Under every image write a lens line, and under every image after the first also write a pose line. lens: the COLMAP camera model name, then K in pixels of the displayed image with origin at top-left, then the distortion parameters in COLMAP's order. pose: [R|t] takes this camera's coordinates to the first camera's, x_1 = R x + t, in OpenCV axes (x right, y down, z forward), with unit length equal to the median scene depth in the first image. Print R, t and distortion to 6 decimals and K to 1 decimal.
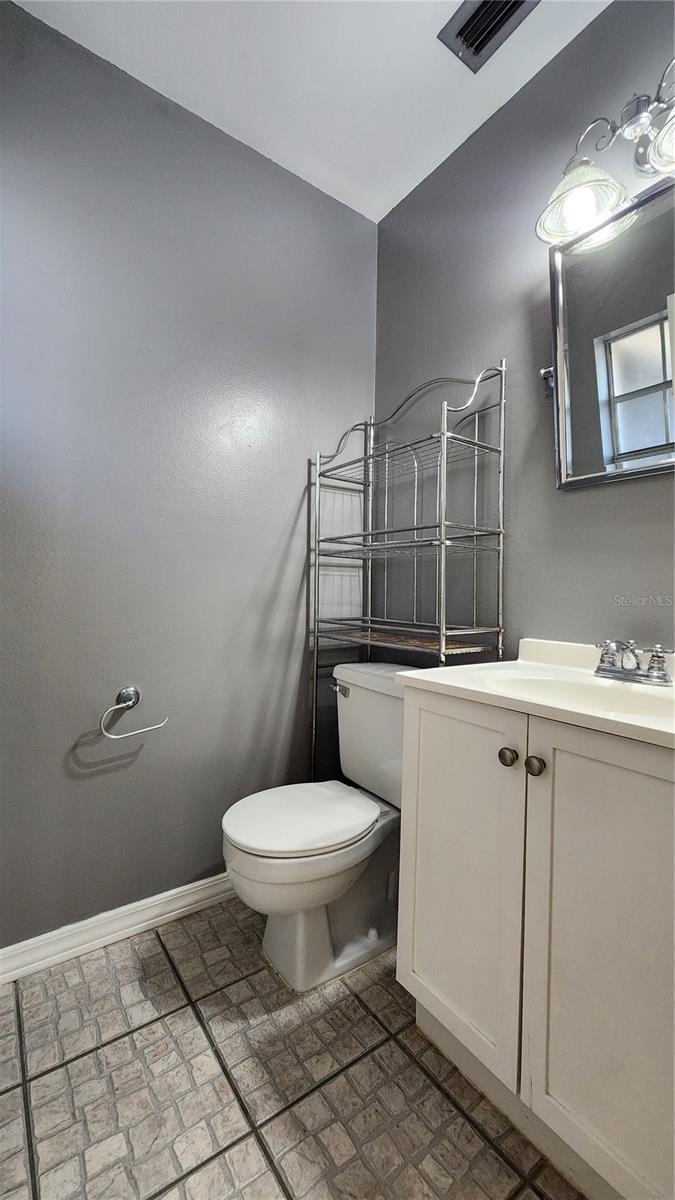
lens RADIAL K [[492.1, 0, 335.5], [0, 492.1, 593.0], [0, 0, 1]] dist [-0.000032, 0.000390]
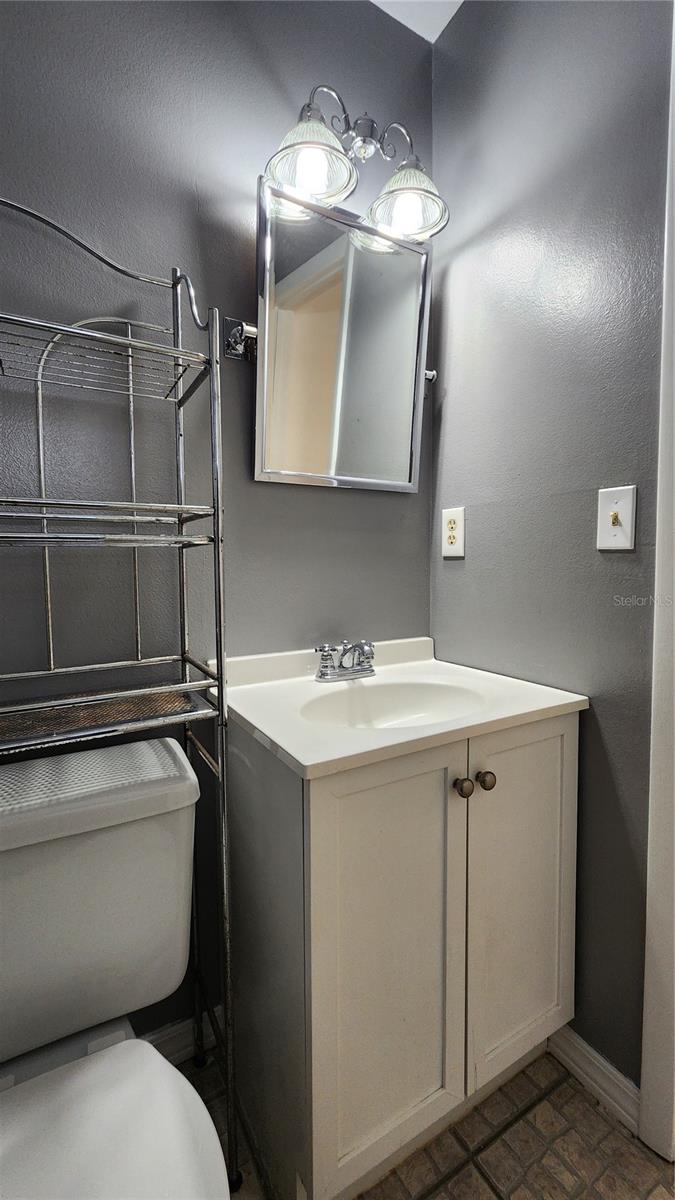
lens RADIAL K [[492.1, 0, 335.5], [0, 492.1, 593.0], [0, 0, 1]] dist [-0.000032, 0.000390]
pose [[0.106001, -0.086772, 0.990573, -0.488667], [0.029835, 0.996014, 0.084056, -0.099981], [-0.993918, 0.020644, 0.108167, 0.948762]]
